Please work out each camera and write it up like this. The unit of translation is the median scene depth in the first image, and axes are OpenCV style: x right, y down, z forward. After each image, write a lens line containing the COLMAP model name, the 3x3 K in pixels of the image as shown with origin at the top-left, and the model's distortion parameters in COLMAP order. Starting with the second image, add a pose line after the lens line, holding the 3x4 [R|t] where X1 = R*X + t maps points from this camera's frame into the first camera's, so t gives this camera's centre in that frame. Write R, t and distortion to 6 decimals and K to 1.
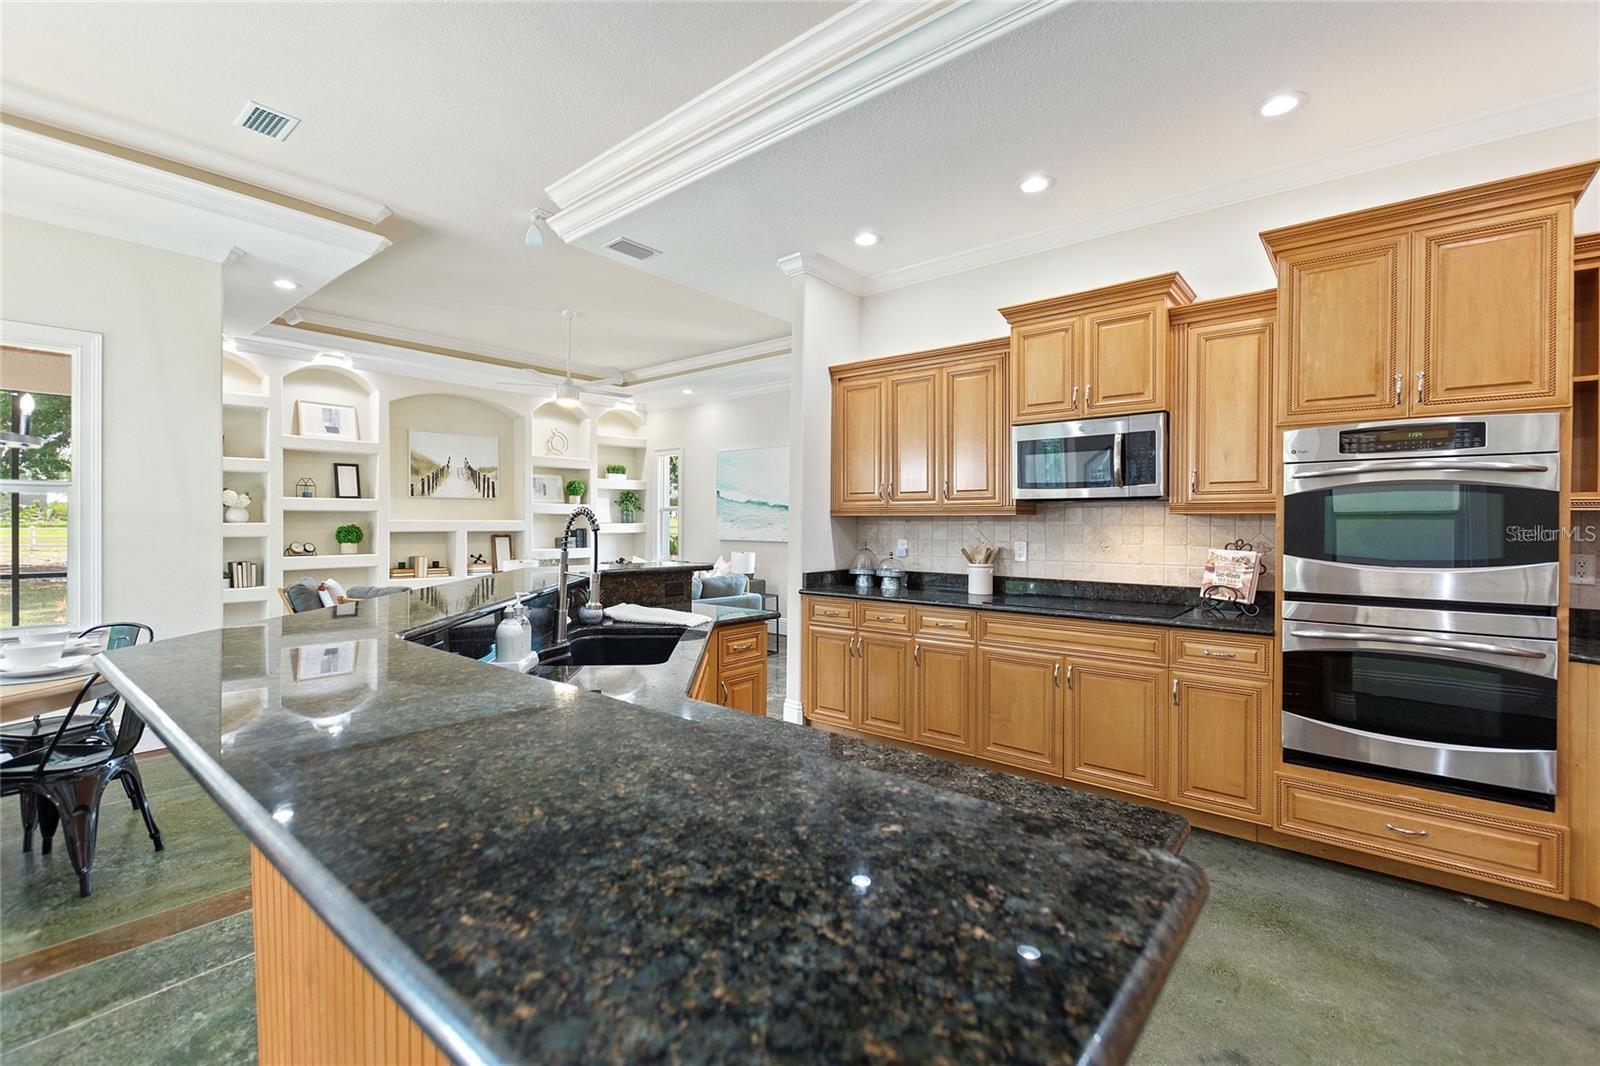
lens RADIAL K [[691.8, 0, 798.1], [0, 691.8, 525.4], [0, 0, 1]] dist [0.000902, -0.001981]
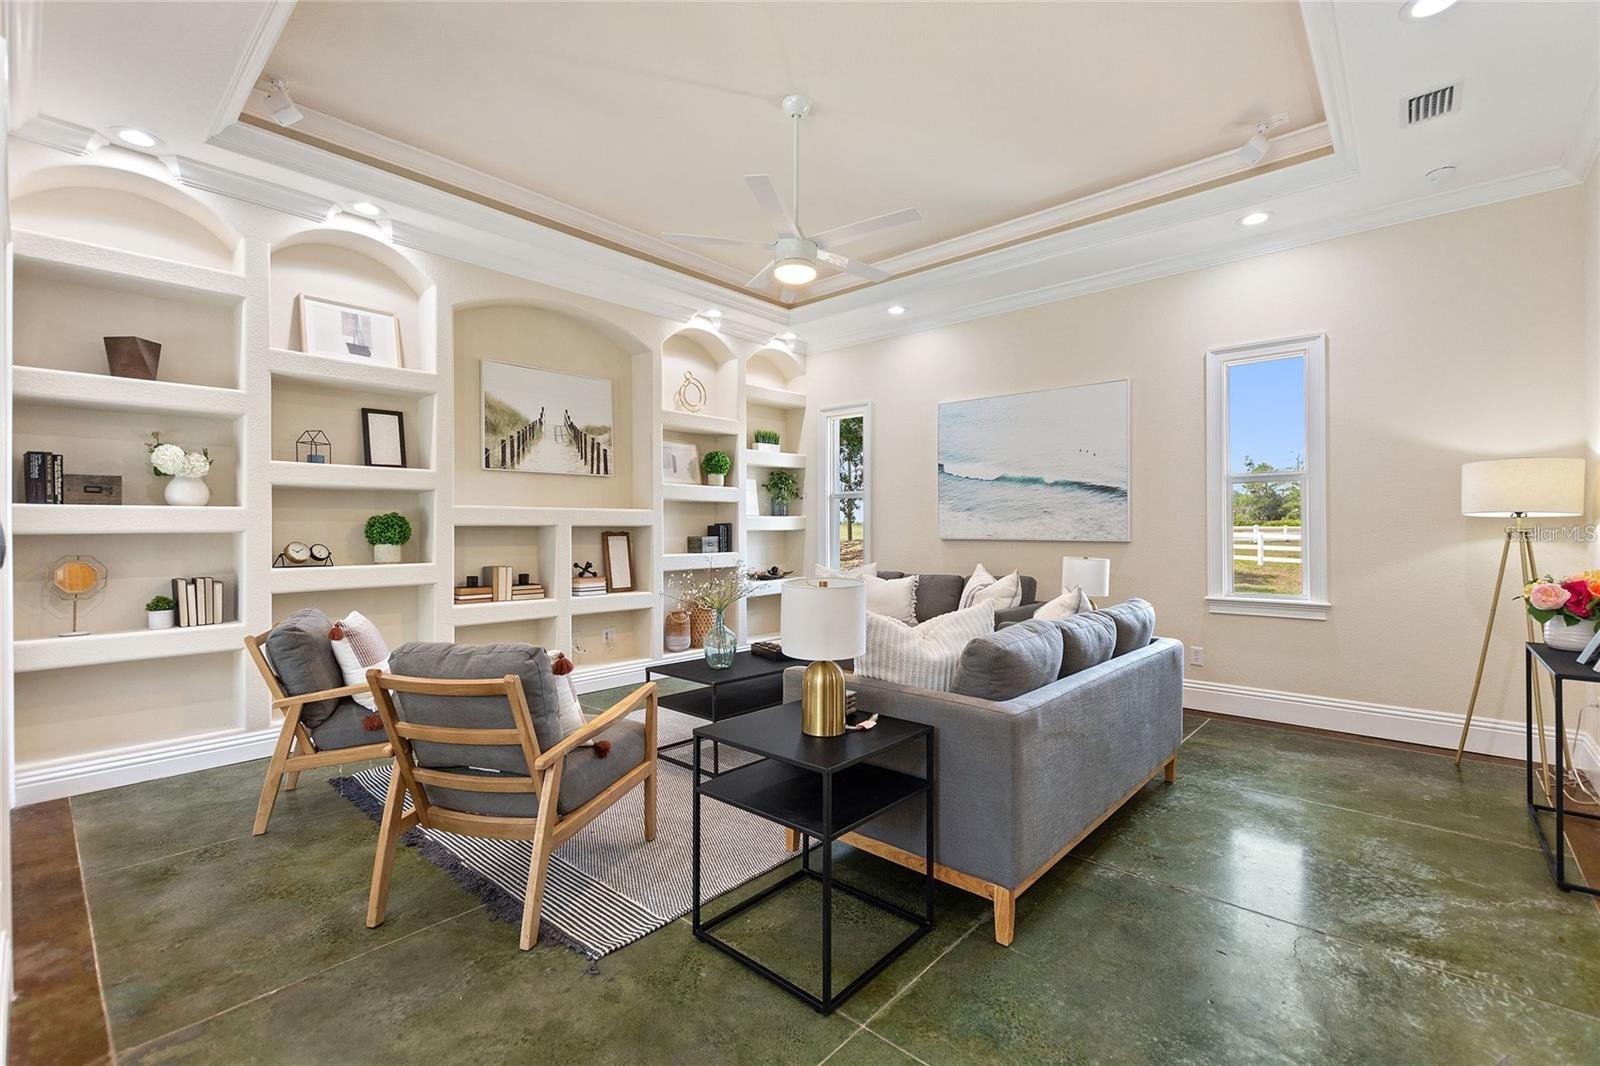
lens RADIAL K [[691.8, 0, 796.5], [0, 691.8, 528.9], [0, 0, 1]] dist [0.000902, -0.001981]
pose [[0.999462, -0.003463, -0.032602, -0.260428], [0.003404, 0.999992, -0.001870, 0.013700], [0.032608, 0.001758, 0.999467, 0.391015]]
